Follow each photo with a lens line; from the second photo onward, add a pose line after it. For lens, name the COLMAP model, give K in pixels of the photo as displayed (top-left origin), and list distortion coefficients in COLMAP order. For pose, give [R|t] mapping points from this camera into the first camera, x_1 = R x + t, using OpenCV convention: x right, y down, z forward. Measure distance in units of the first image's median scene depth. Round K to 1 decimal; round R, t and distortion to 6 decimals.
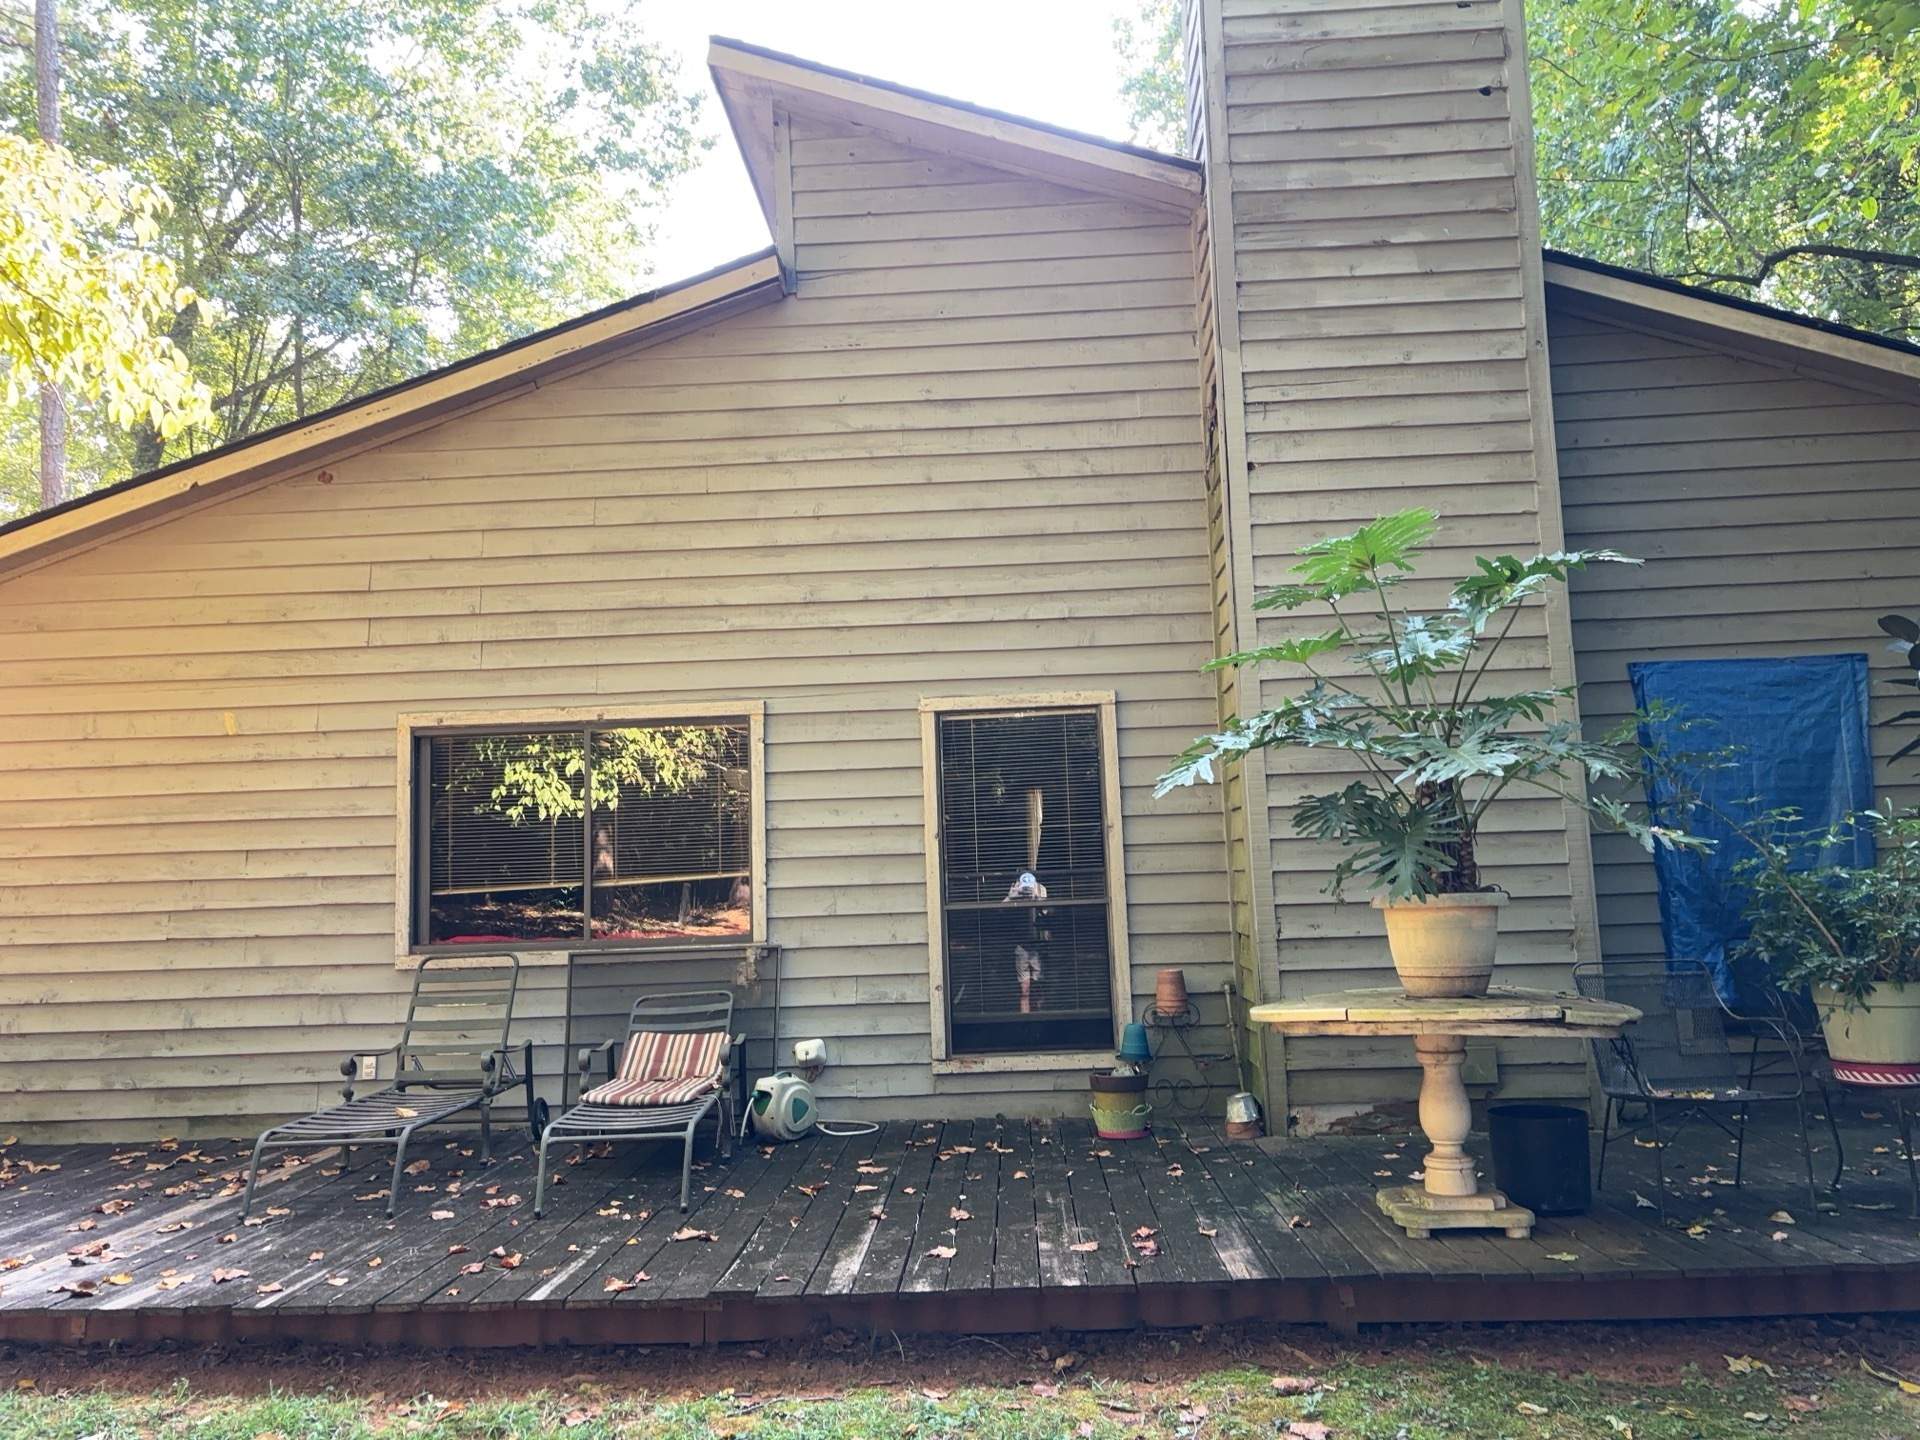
lens RADIAL K [[1441.7, 0, 975.2], [0, 1441.7, 722.4], [0, 0, 1]] dist [0.048663, -0.047439]
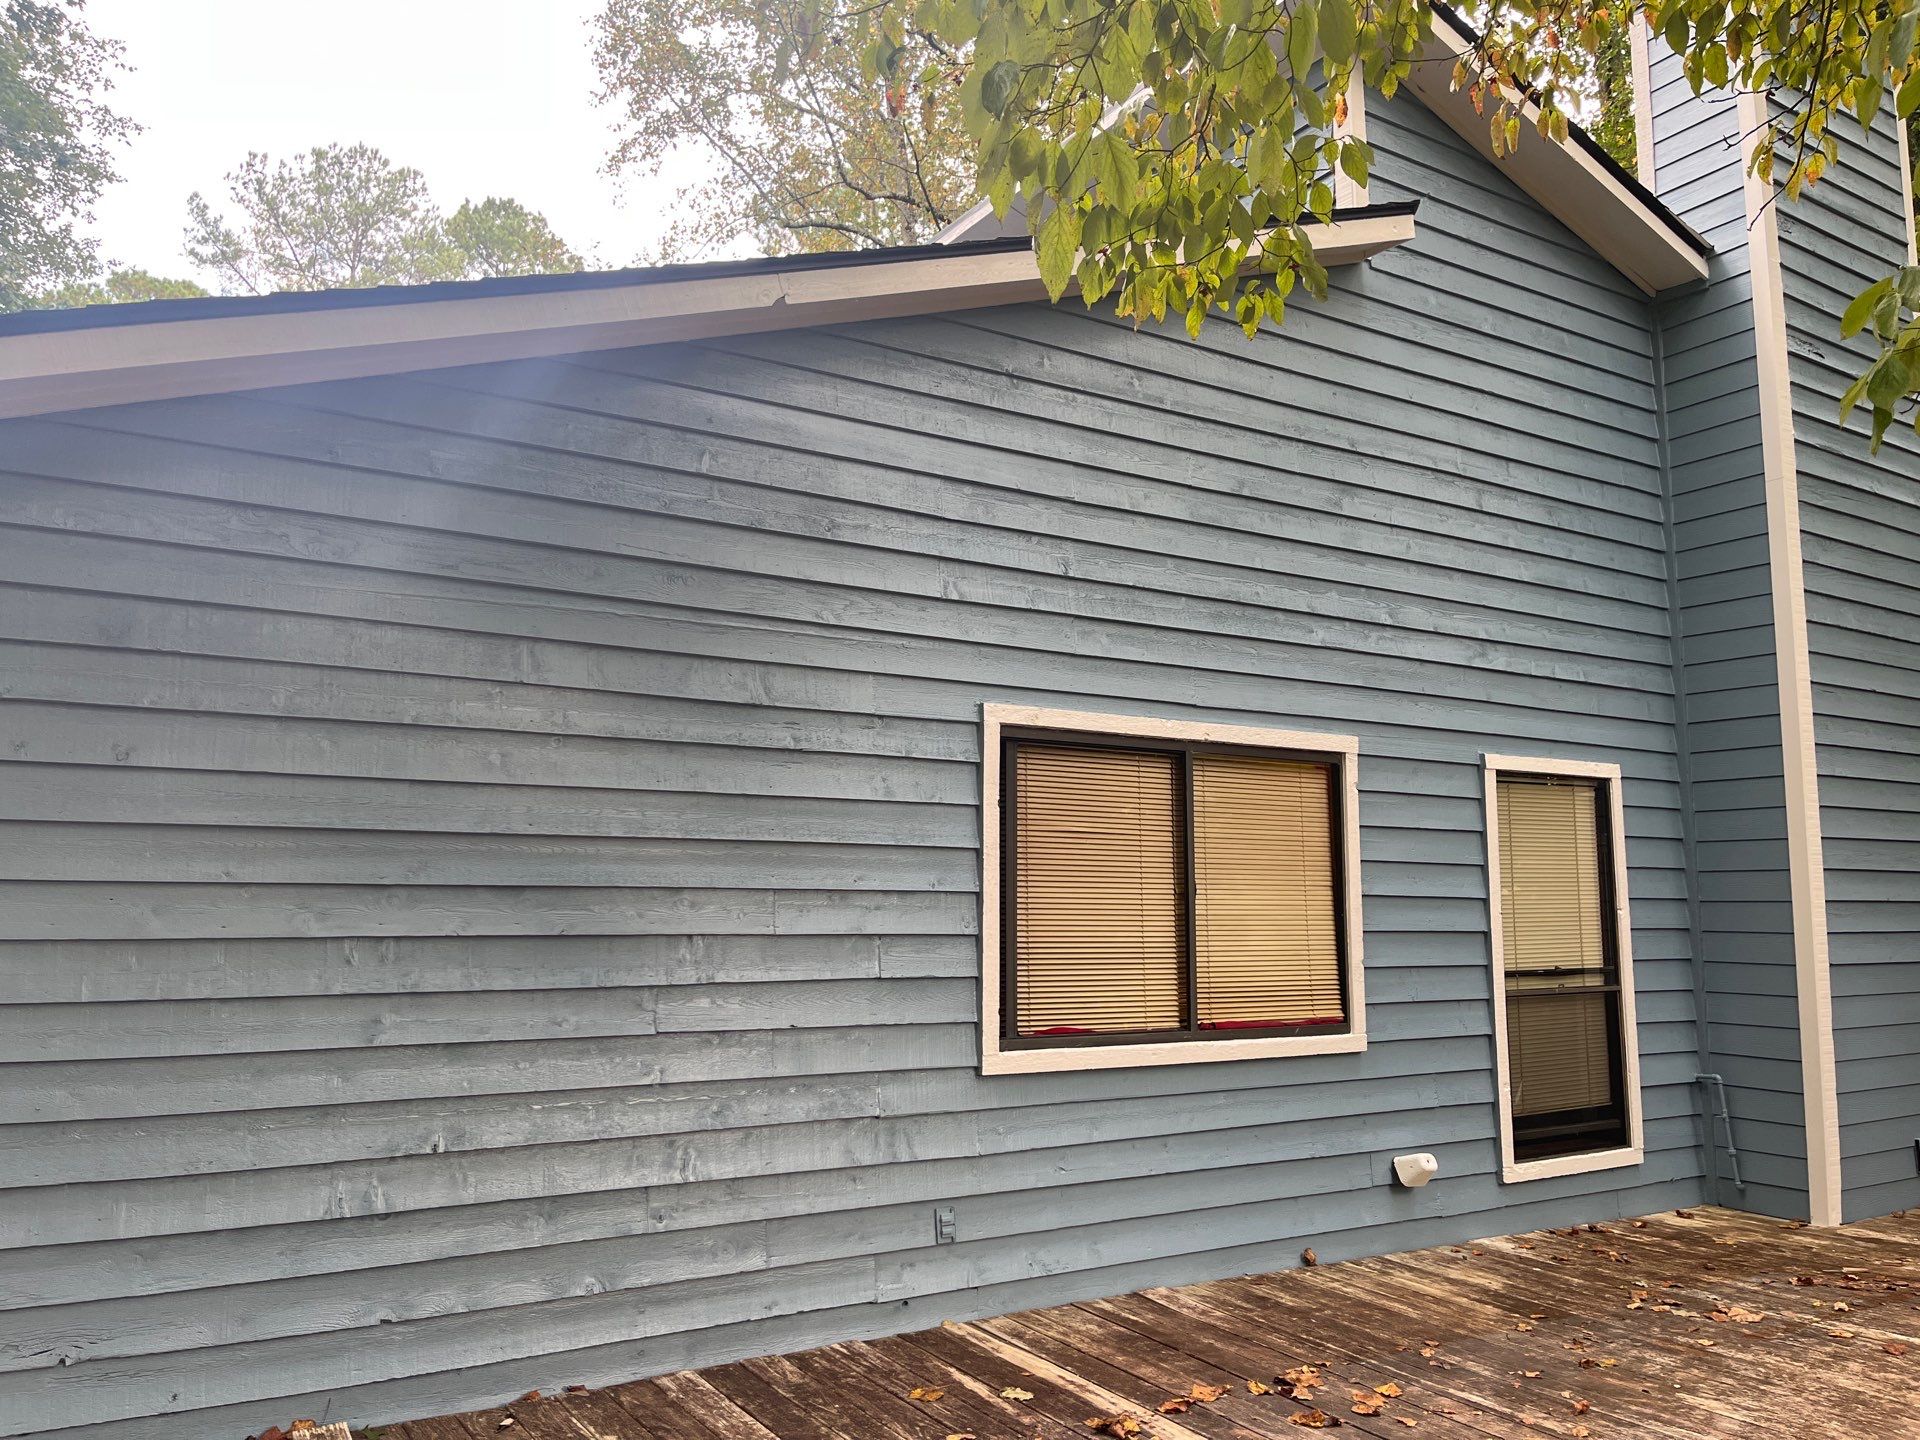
lens RADIAL K [[1441.7, 0, 975.2], [0, 1441.7, 722.4], [0, 0, 1]] dist [0.048663, -0.047439]
pose [[0.827844, 0.106455, 0.550764, -0.775124], [-0.095027, 0.994251, -0.049341, 0.037968], [-0.552851, -0.011491, 0.833201, 0.425509]]
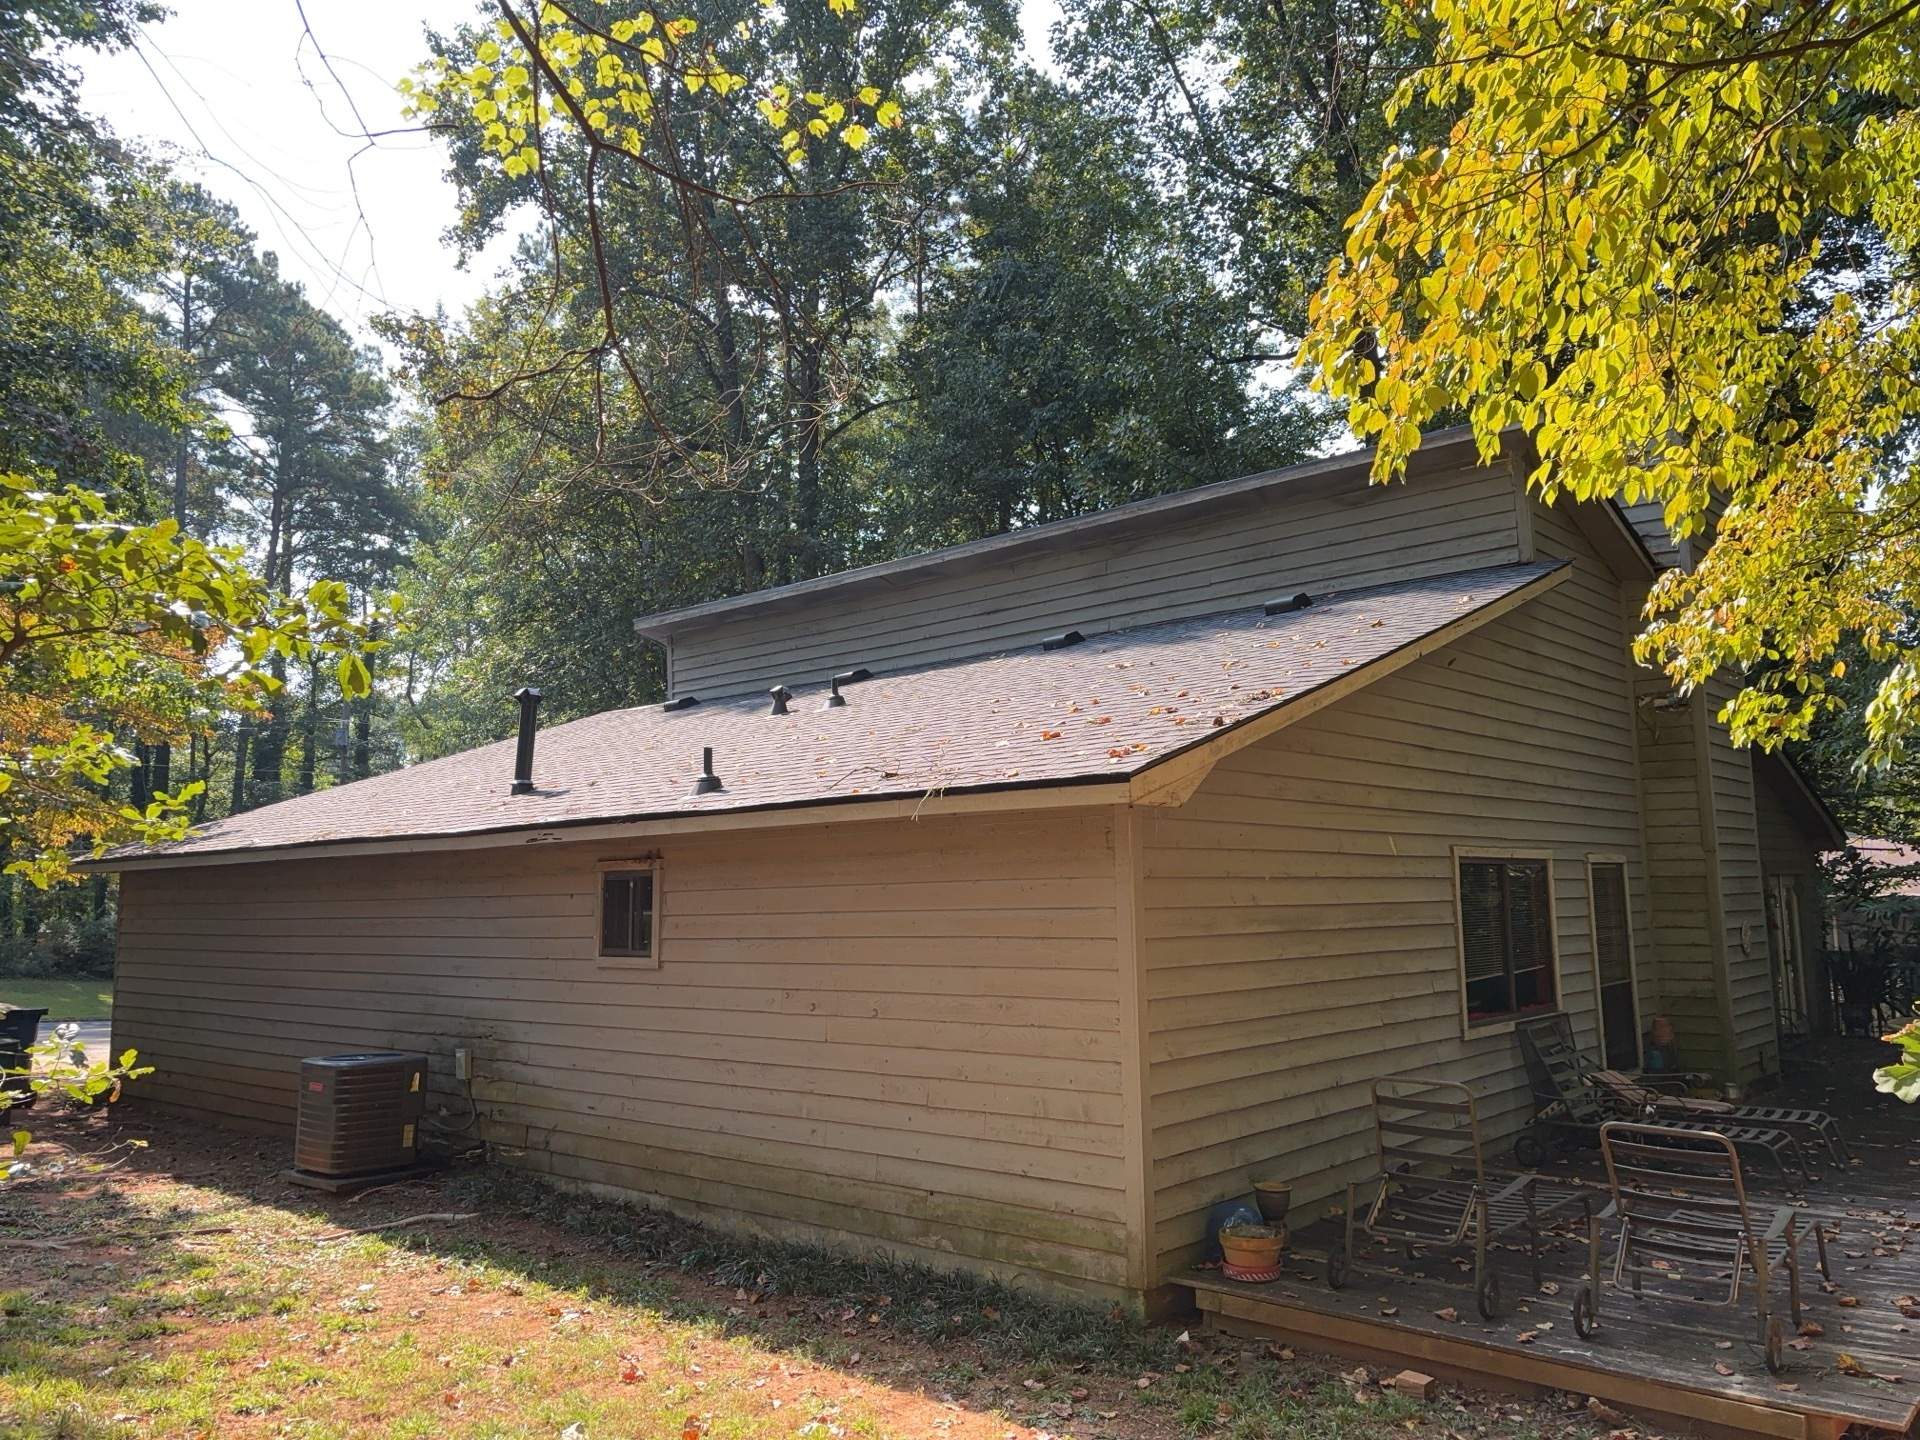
lens RADIAL K [[1441.7, 0, 975.2], [0, 1441.7, 722.4], [0, 0, 1]] dist [0.048663, -0.047439]
pose [[0.629740, 0.116698, 0.767990, -1.686752], [-0.091116, 0.992923, -0.076164, 0.022357], [-0.771444, -0.022013, 0.635917, 0.495483]]
